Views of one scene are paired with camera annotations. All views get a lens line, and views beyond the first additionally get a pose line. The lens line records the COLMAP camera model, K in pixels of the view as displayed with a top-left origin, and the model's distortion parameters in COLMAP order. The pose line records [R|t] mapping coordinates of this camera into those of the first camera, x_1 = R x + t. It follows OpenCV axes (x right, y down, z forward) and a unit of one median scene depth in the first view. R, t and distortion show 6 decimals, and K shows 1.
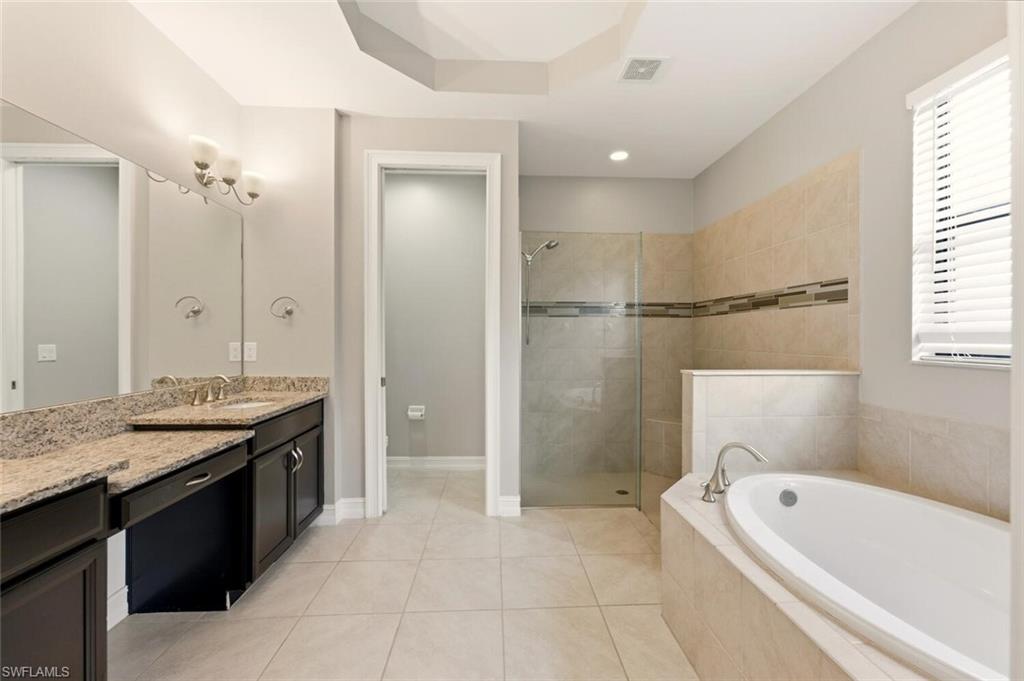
lens RADIAL K [[417.8, 0, 512.4], [0, 417.8, 339.8], [0, 0, 1]] dist [-0.004022, 0.004762]
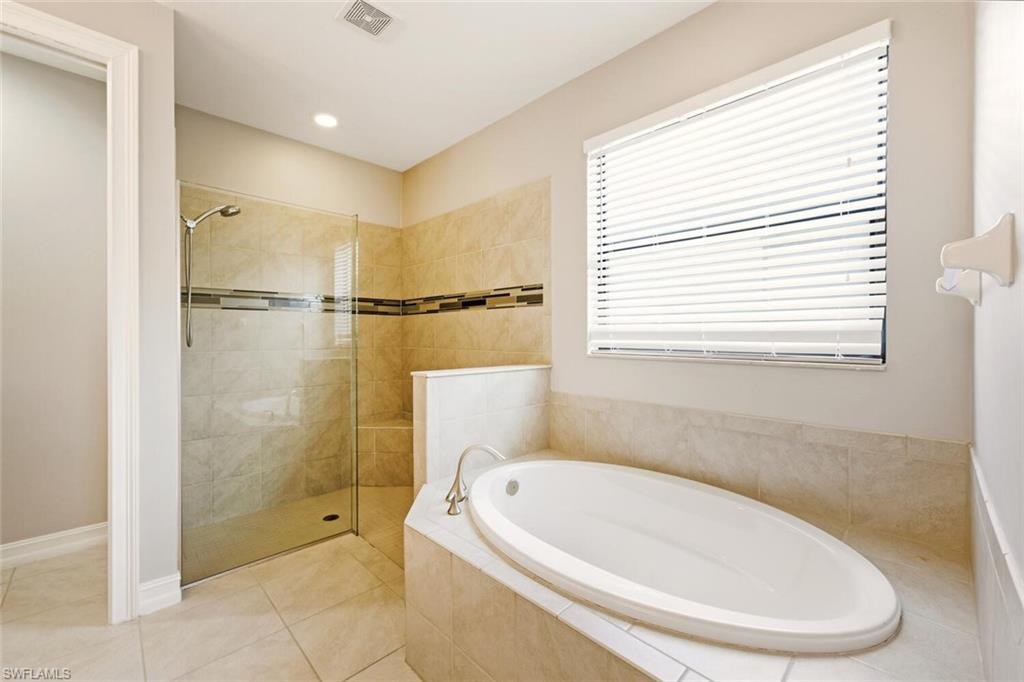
lens RADIAL K [[417.8, 0, 514.1], [0, 417.8, 337.7], [0, 0, 1]] dist [-0.004022, 0.004762]
pose [[0.745997, -0.006513, 0.665918, -0.030255], [0.007110, 0.999973, 0.001815, -0.002282], [-0.665912, 0.003380, 0.746023, 0.151472]]
